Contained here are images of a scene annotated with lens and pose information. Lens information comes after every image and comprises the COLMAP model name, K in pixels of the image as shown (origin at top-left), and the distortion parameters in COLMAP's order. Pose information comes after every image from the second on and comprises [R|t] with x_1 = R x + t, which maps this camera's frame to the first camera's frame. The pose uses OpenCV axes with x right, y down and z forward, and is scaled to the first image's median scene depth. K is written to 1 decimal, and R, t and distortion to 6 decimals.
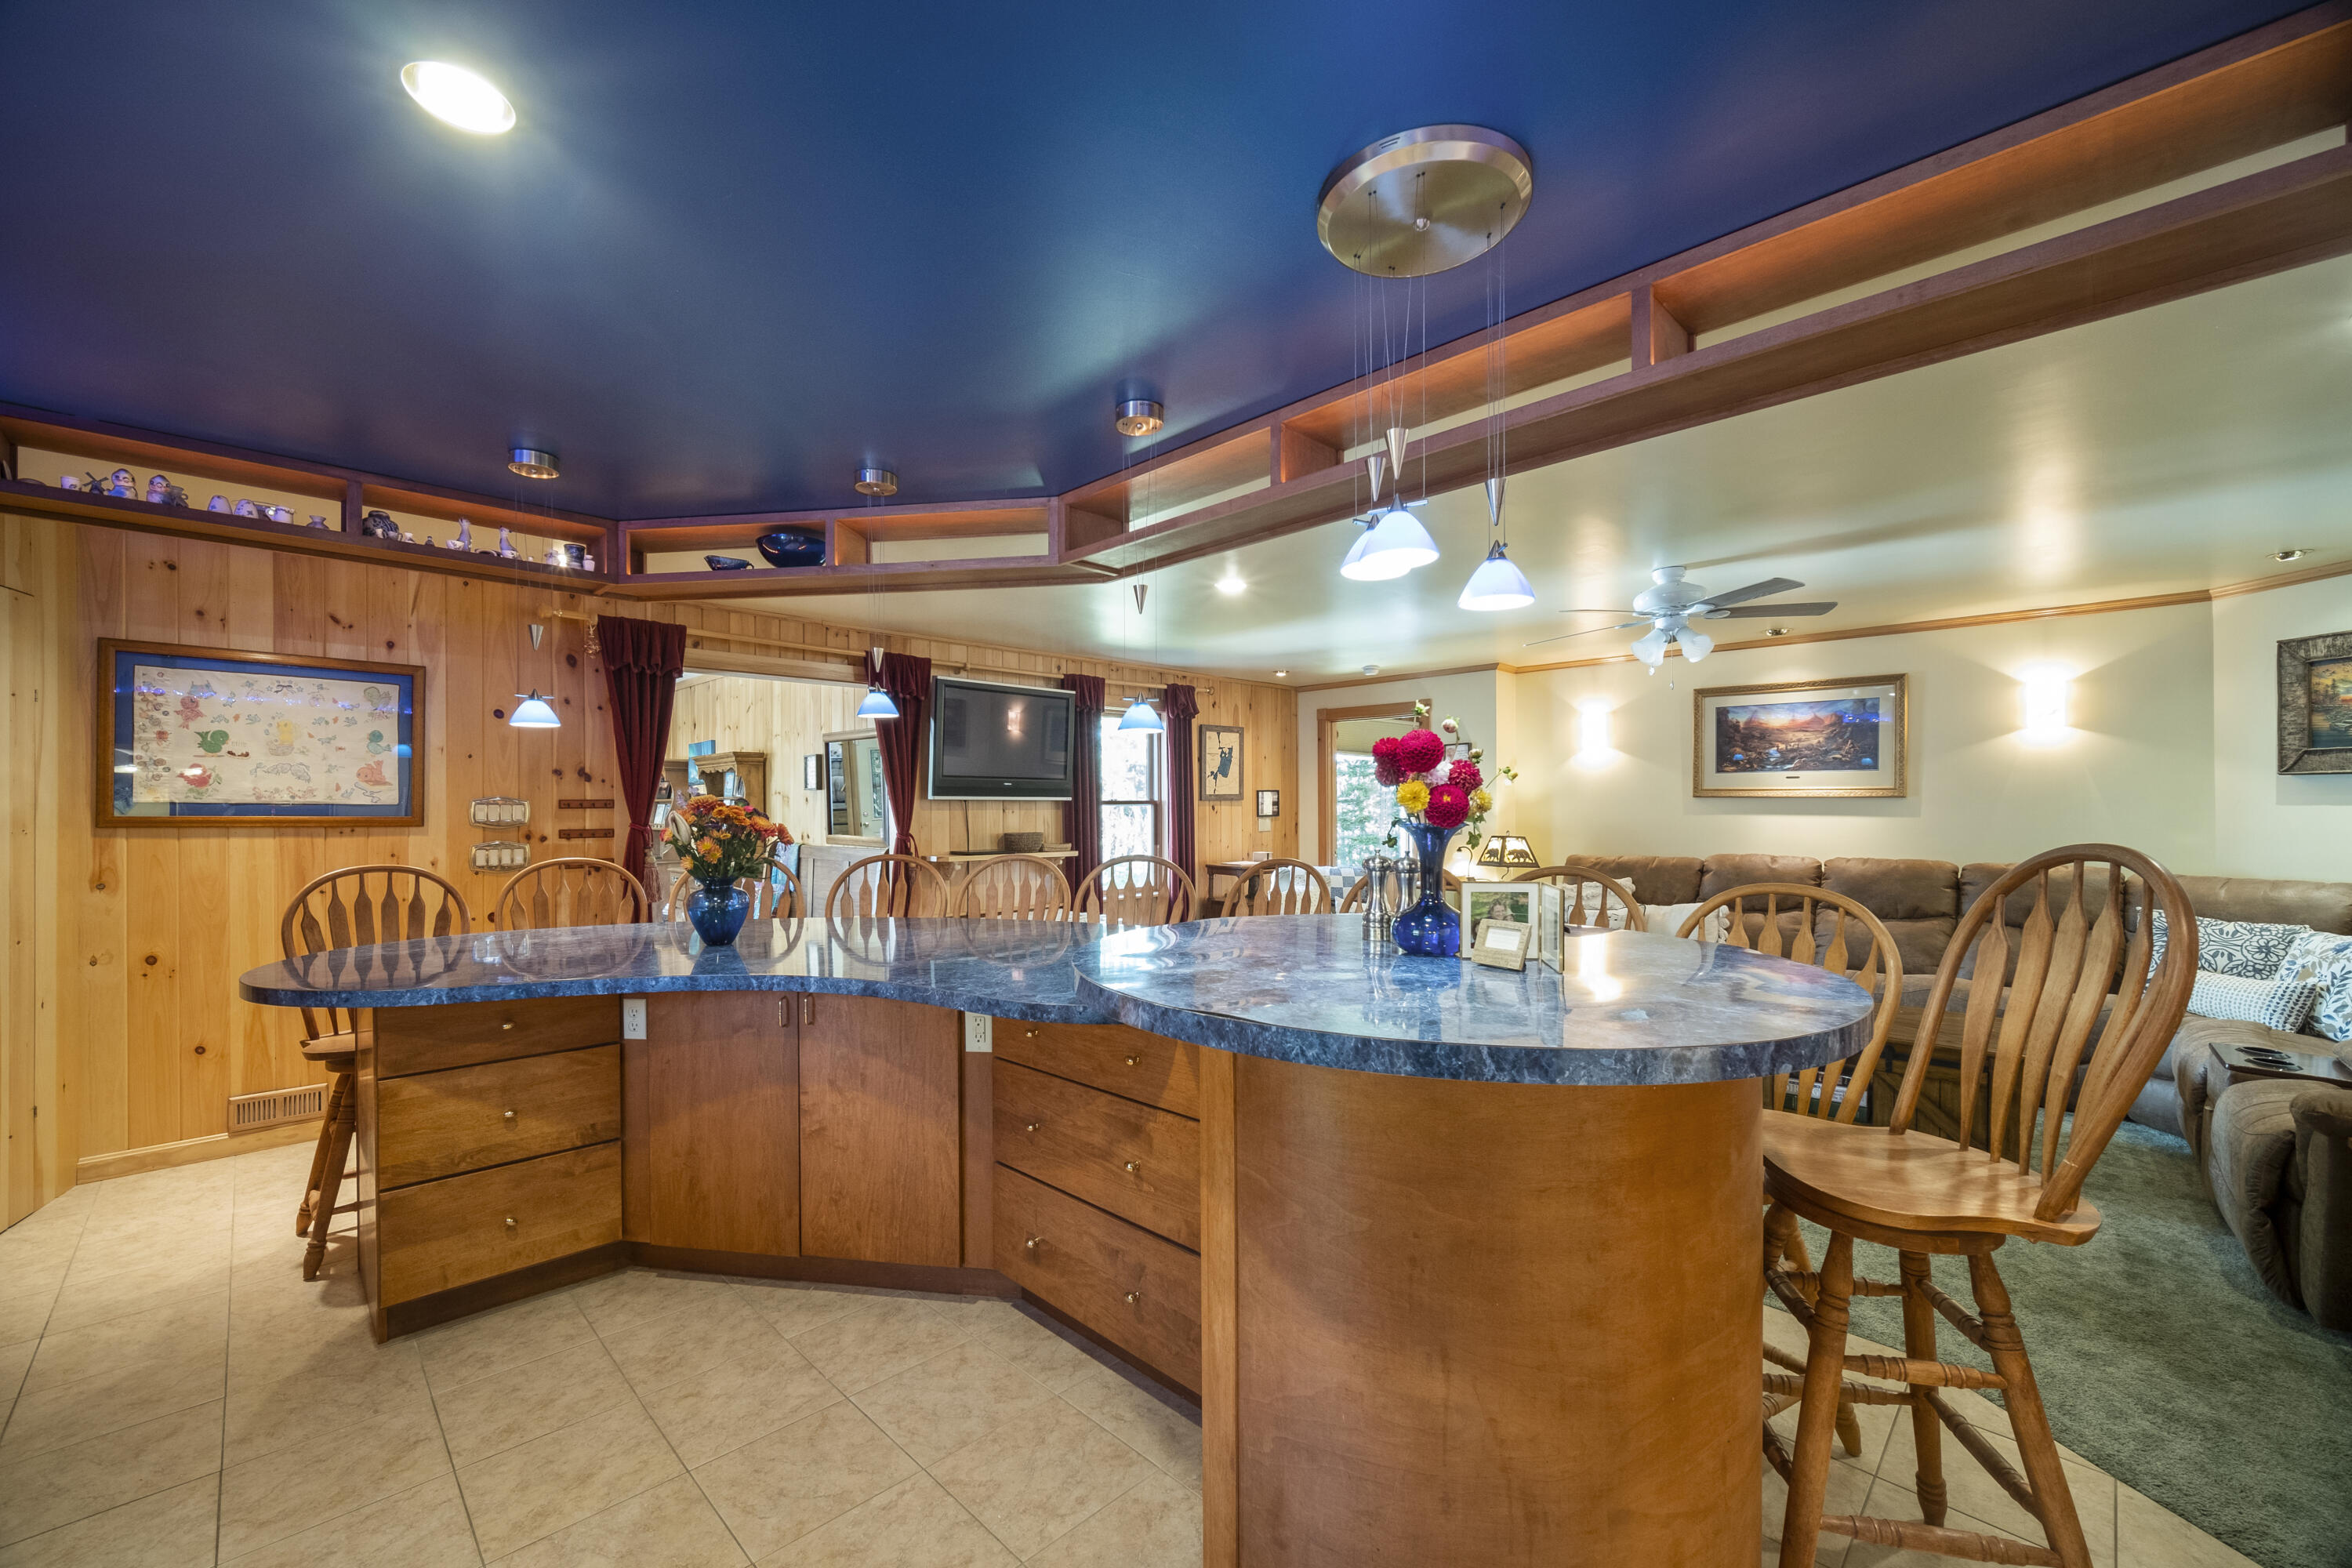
lens RADIAL K [[938.8, 0, 1169.0], [0, 938.8, 809.4], [0, 0, 1]] dist [-0.000004, 0.000071]
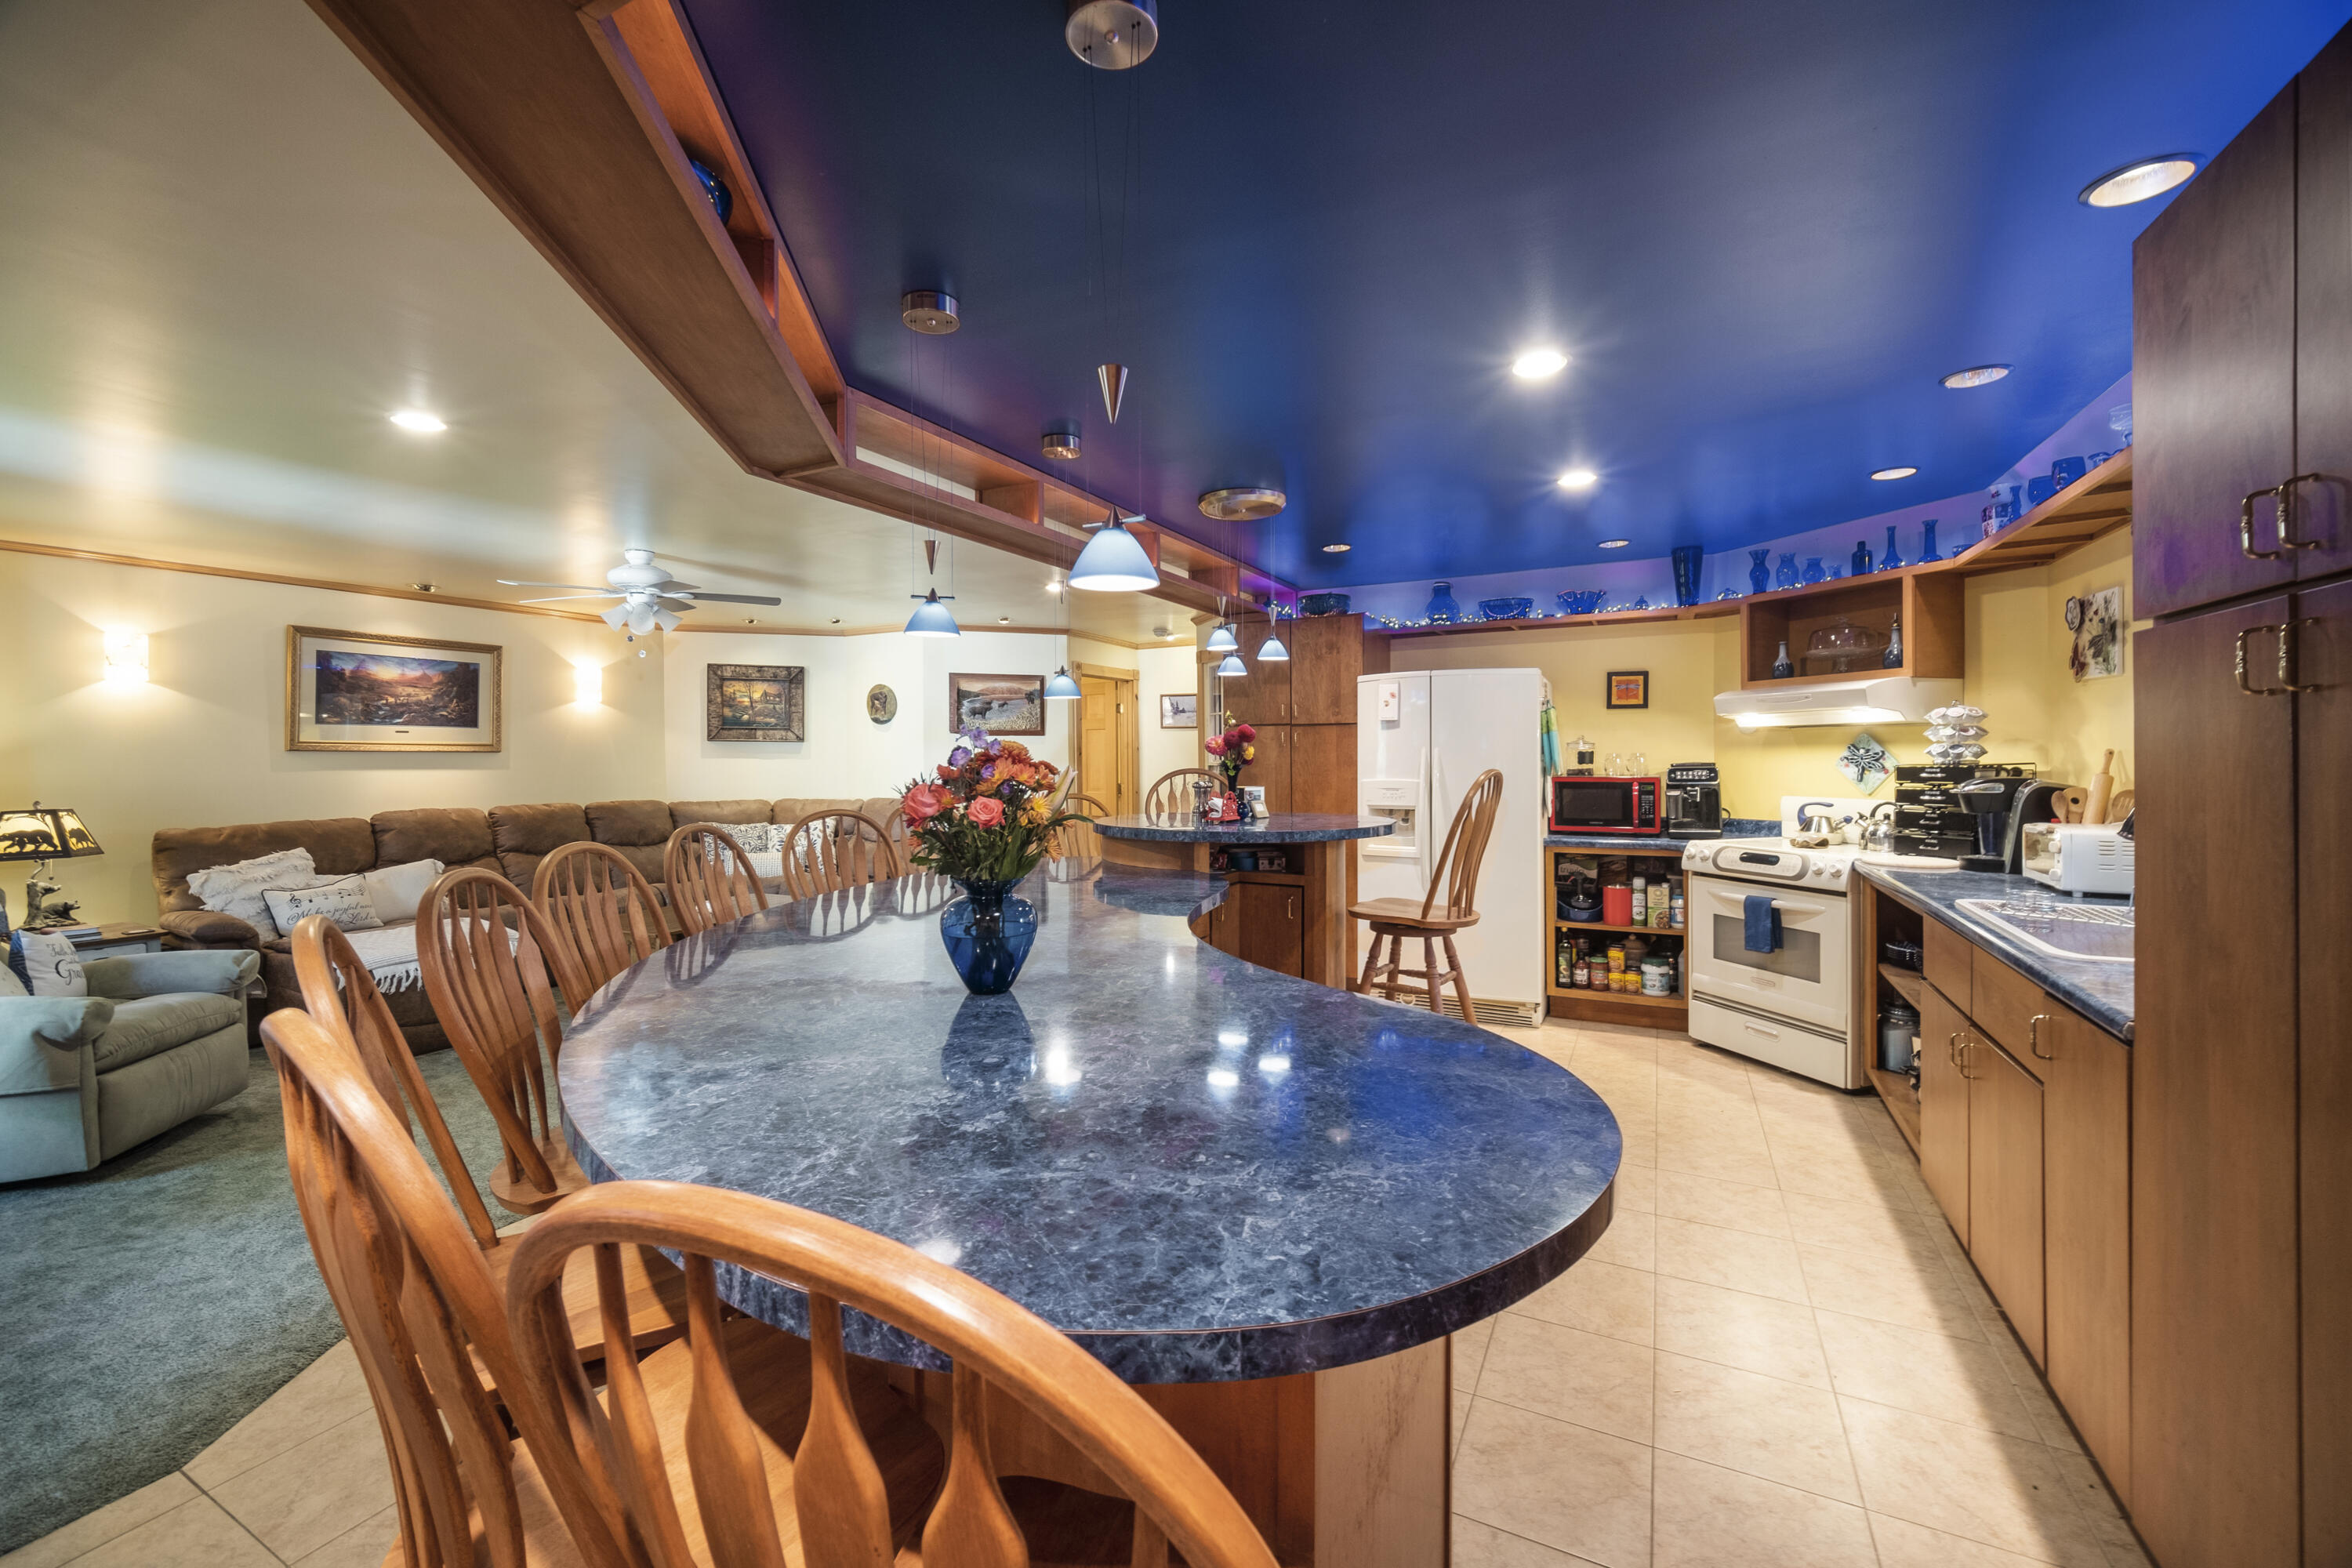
lens RADIAL K [[947.3, 0, 1165.7], [0, 947.3, 758.4], [0, 0, 1]] dist [-0.000355, 0.000169]
pose [[-0.303872, -0.000492, 0.952713, -0.733667], [0.008416, 0.999959, 0.003200, -0.003009], [-0.952676, 0.008990, -0.303855, 0.720338]]
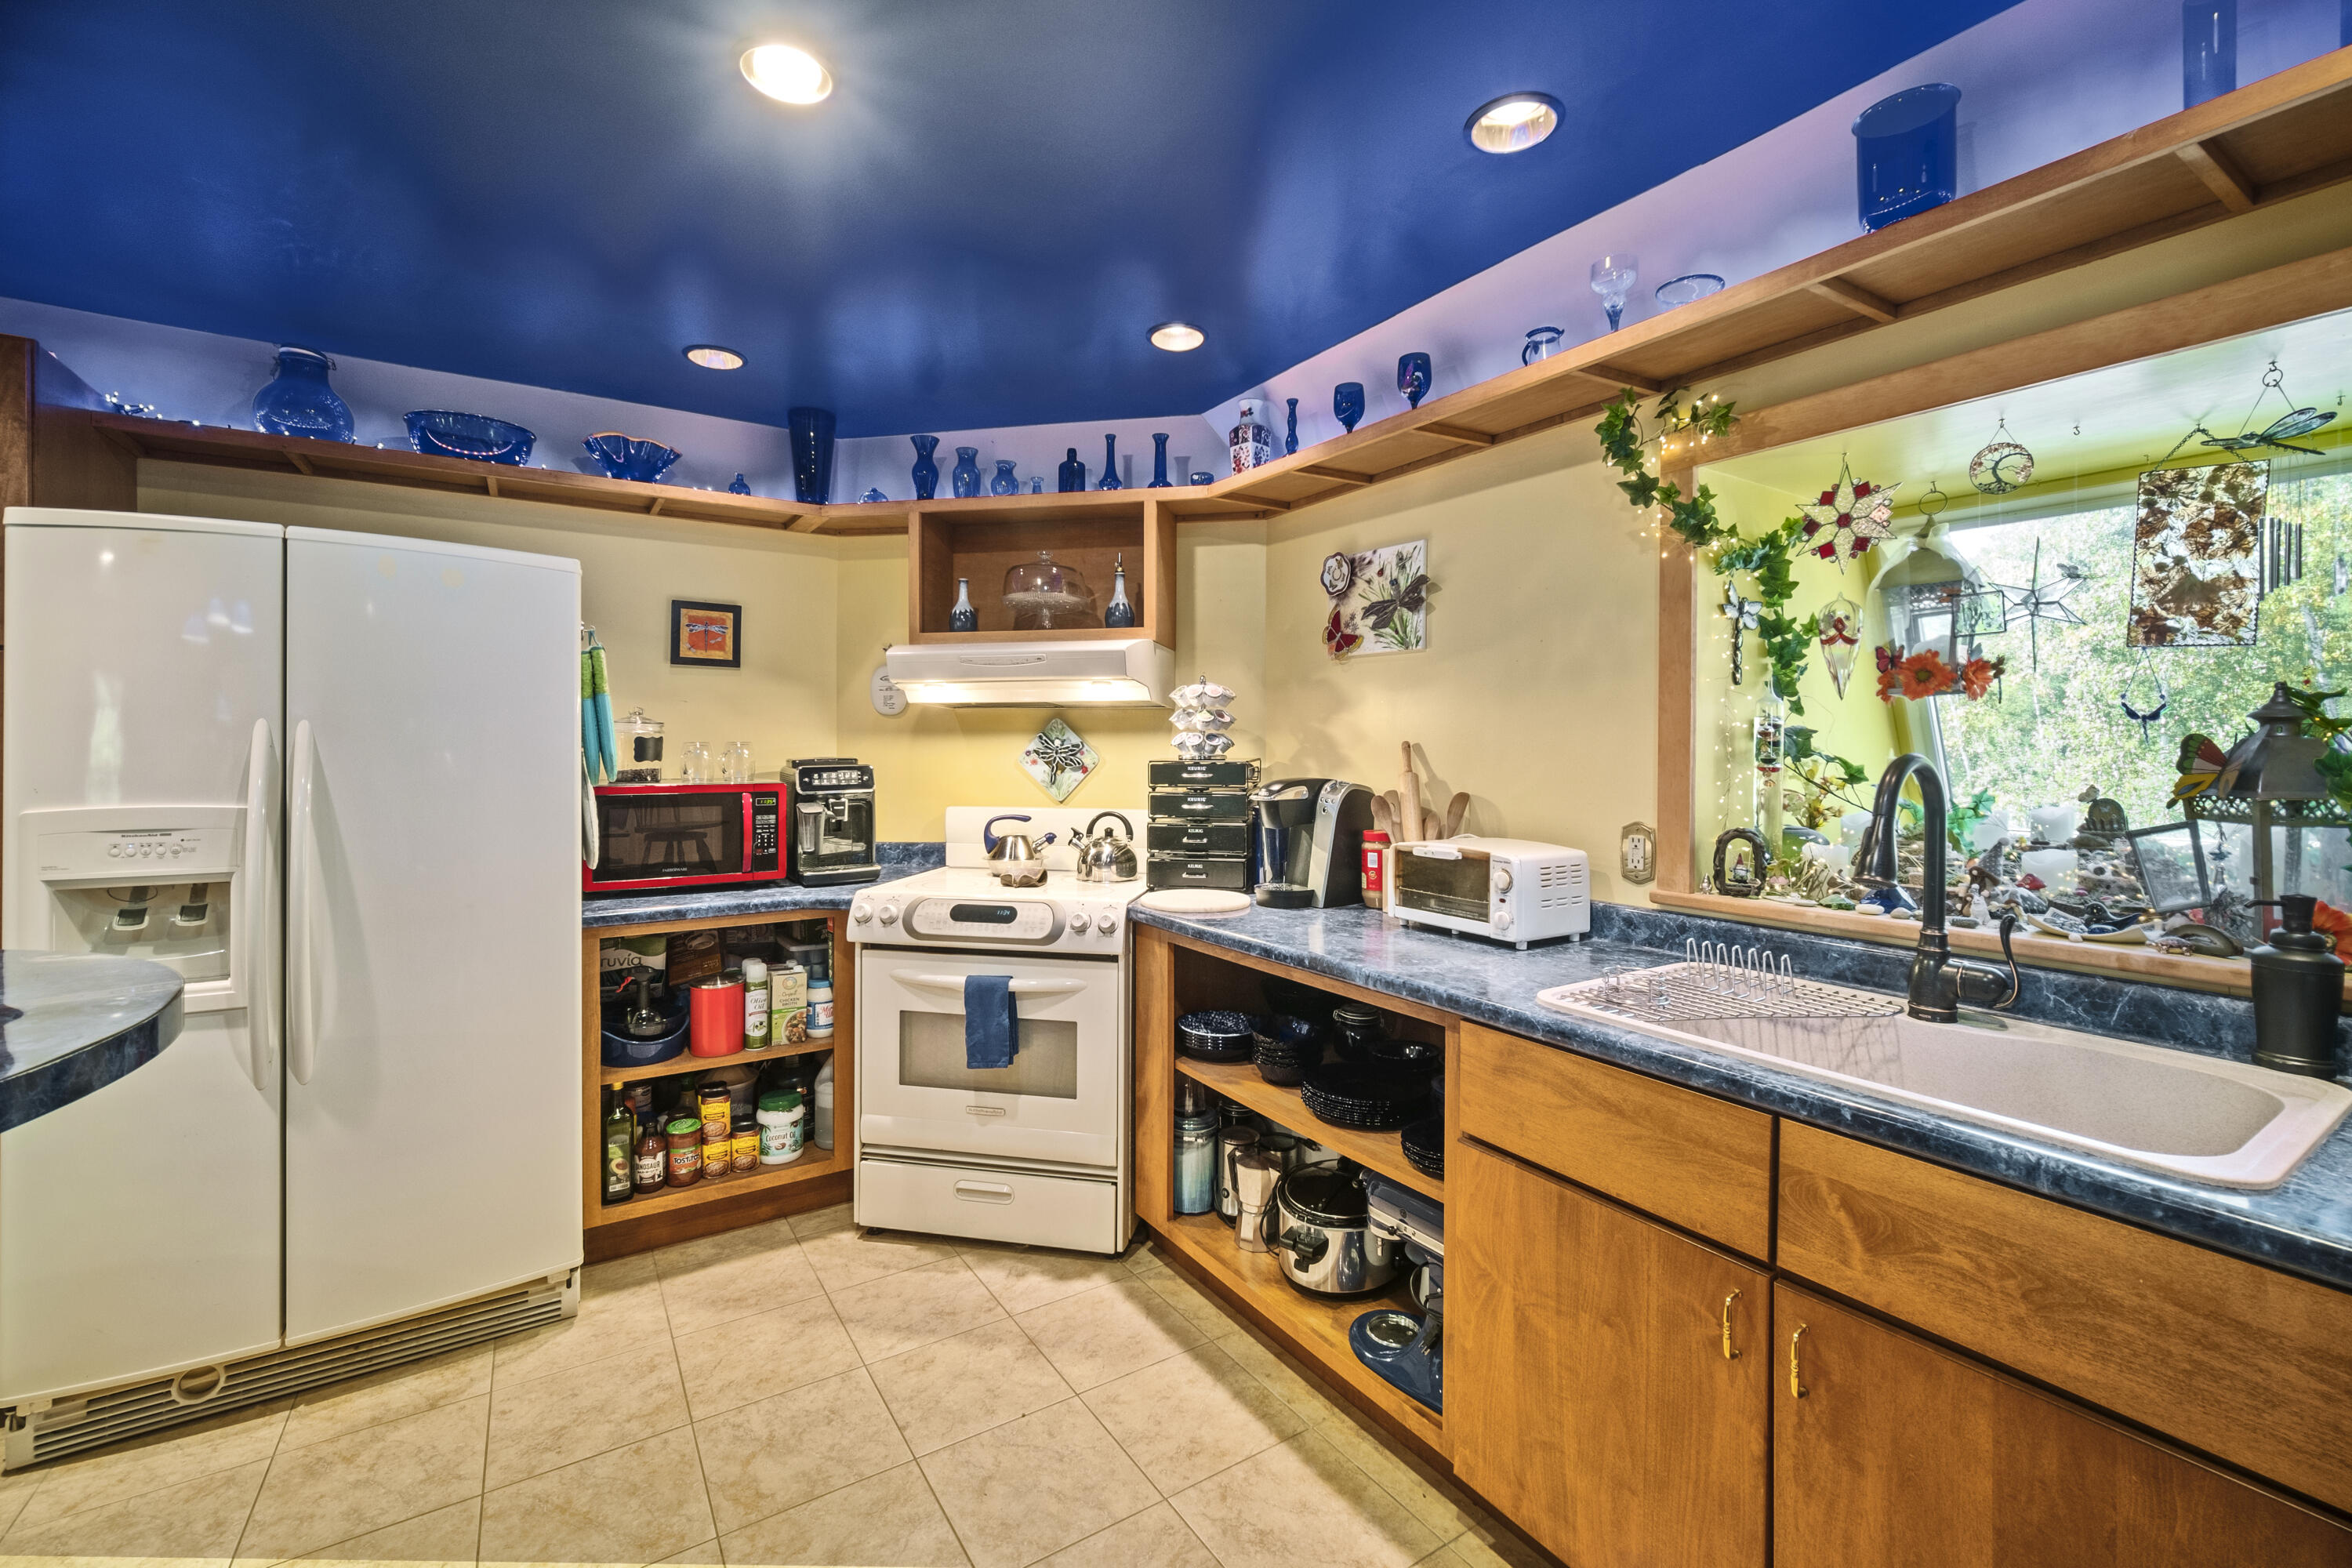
lens RADIAL K [[980.3, 0, 1170.9], [0, 980.3, 748.5], [0, 0, 1]] dist [-0.001510, -0.000216]
pose [[-0.978651, -0.003006, 0.205509, -0.258655], [-0.002510, 0.999993, 0.002670, 0.001235], [-0.205516, 0.002097, -0.978652, 0.442133]]
